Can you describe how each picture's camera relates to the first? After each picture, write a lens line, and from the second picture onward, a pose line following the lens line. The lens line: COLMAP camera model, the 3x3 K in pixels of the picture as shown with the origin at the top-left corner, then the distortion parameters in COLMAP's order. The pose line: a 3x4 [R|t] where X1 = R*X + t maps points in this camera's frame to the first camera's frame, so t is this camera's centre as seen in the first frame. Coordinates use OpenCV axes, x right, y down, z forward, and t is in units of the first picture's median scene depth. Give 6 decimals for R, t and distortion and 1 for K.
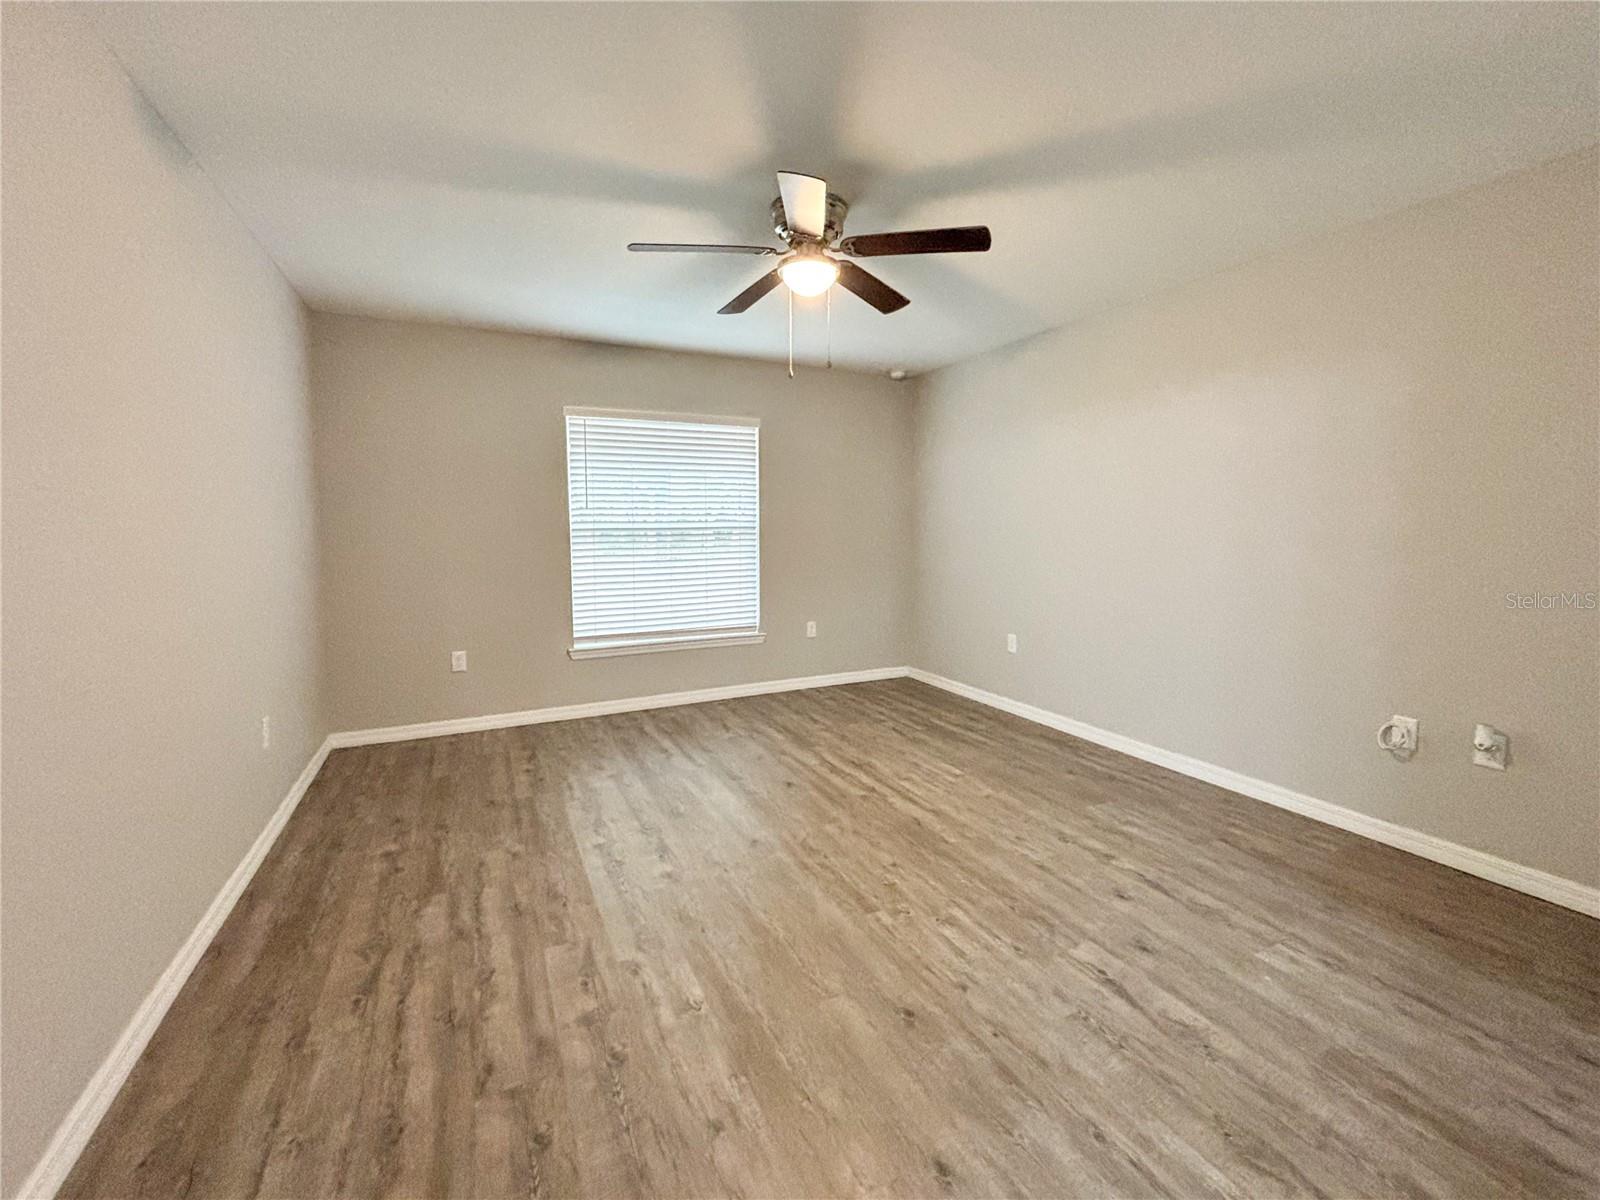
lens RADIAL K [[672.2, 0, 803.8], [0, 672.2, 569.8], [0, 0, 1]] dist [0.012705, -0.001610]
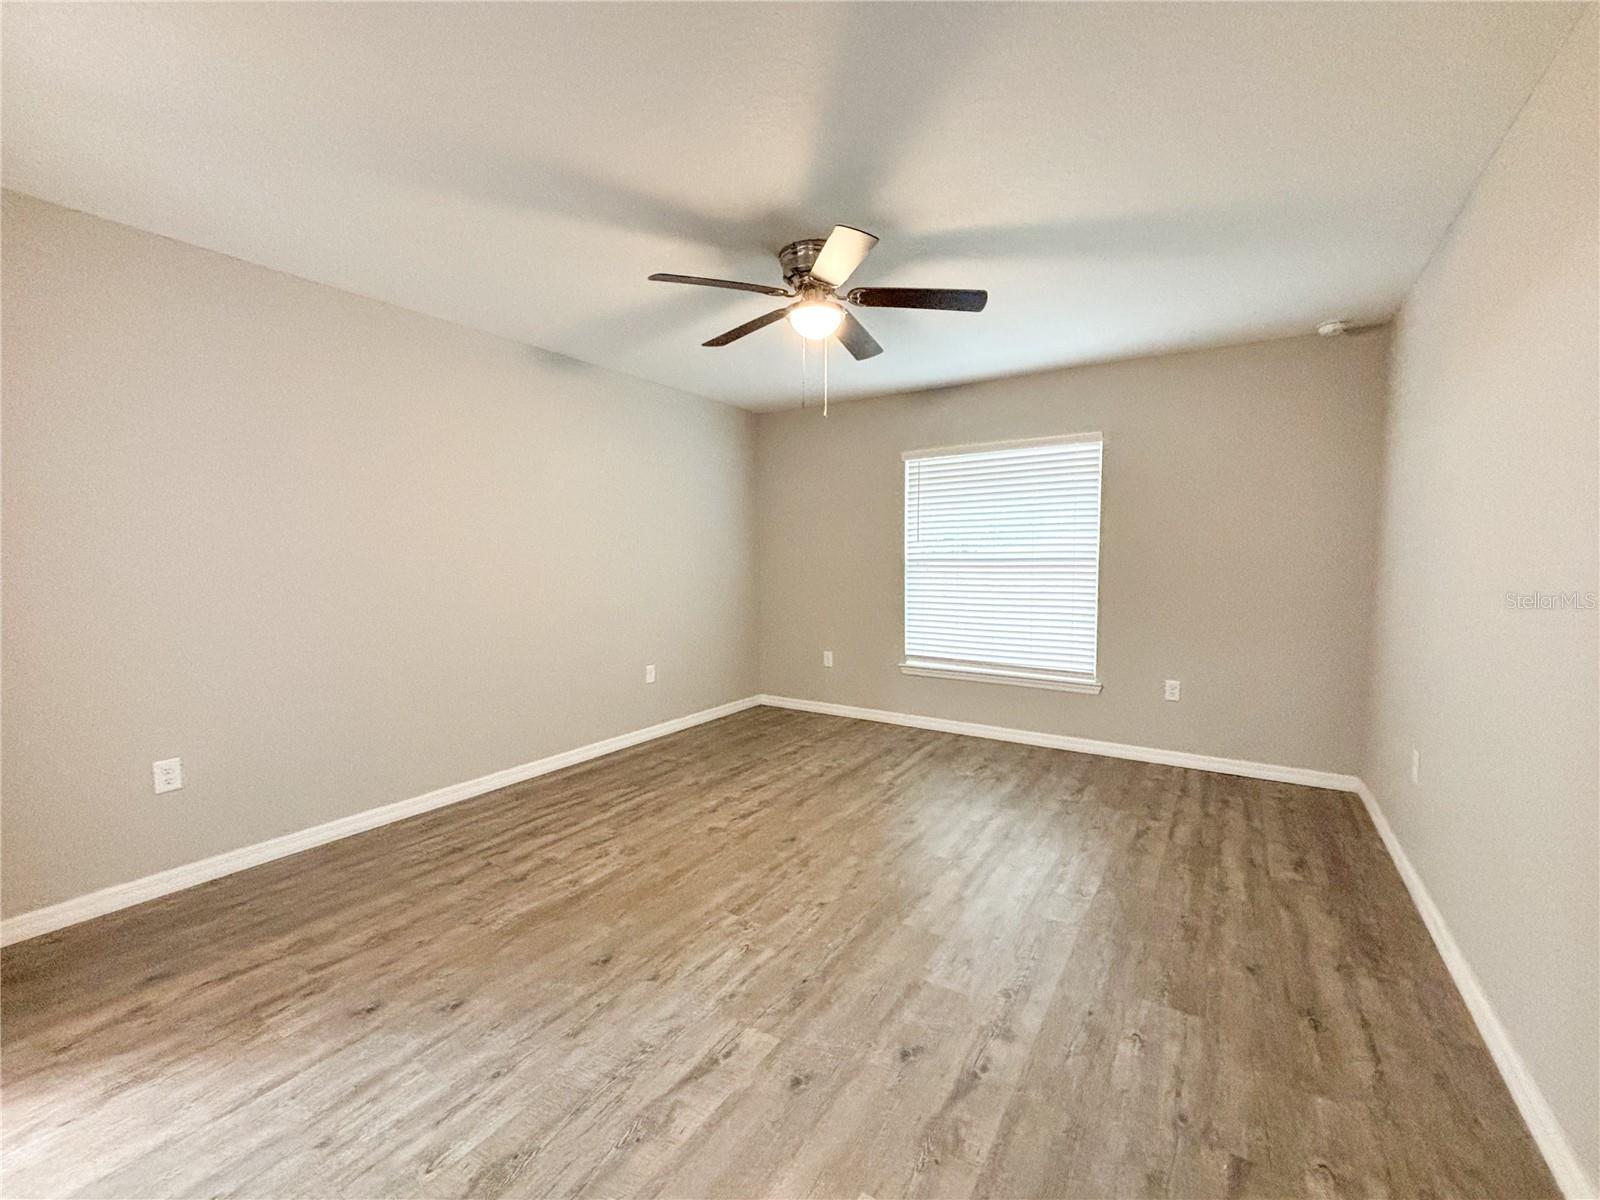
lens RADIAL K [[672.2, 0, 804.7], [0, 672.2, 600.3], [0, 0, 1]] dist [0.012705, -0.001610]
pose [[0.520117, 0.061446, -0.851882, 0.707565], [-0.060160, 0.997567, 0.035223, -0.027550], [0.851973, 0.032929, 0.522549, 0.344334]]
